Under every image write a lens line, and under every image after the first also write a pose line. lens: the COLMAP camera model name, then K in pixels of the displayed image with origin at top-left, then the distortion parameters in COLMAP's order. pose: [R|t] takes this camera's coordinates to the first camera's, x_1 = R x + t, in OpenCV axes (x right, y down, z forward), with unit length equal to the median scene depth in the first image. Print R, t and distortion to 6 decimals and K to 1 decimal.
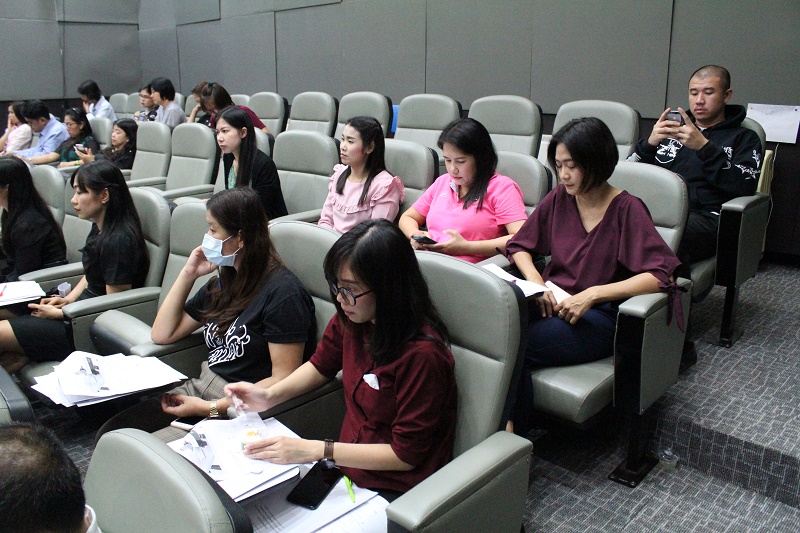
lens RADIAL K [[676.2, 0, 400.0], [0, 676.2, 266.5], [0, 0, 1]] dist [-0.161408, 0.106947]
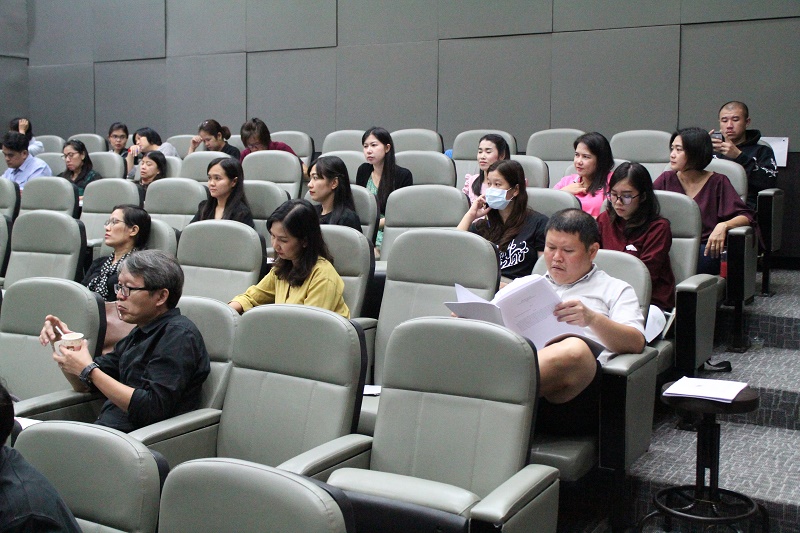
lens RADIAL K [[1000.0, 0, 400.0], [0, 1000.0, 266.5], [0, 0, 1]] dist [-0.221969, 0.519572]
pose [[0.973023, -0.011971, 0.230397, -0.696850], [0.049764, 0.986034, -0.158935, 0.332487], [-0.225277, 0.166112, 0.960030, -0.781252]]
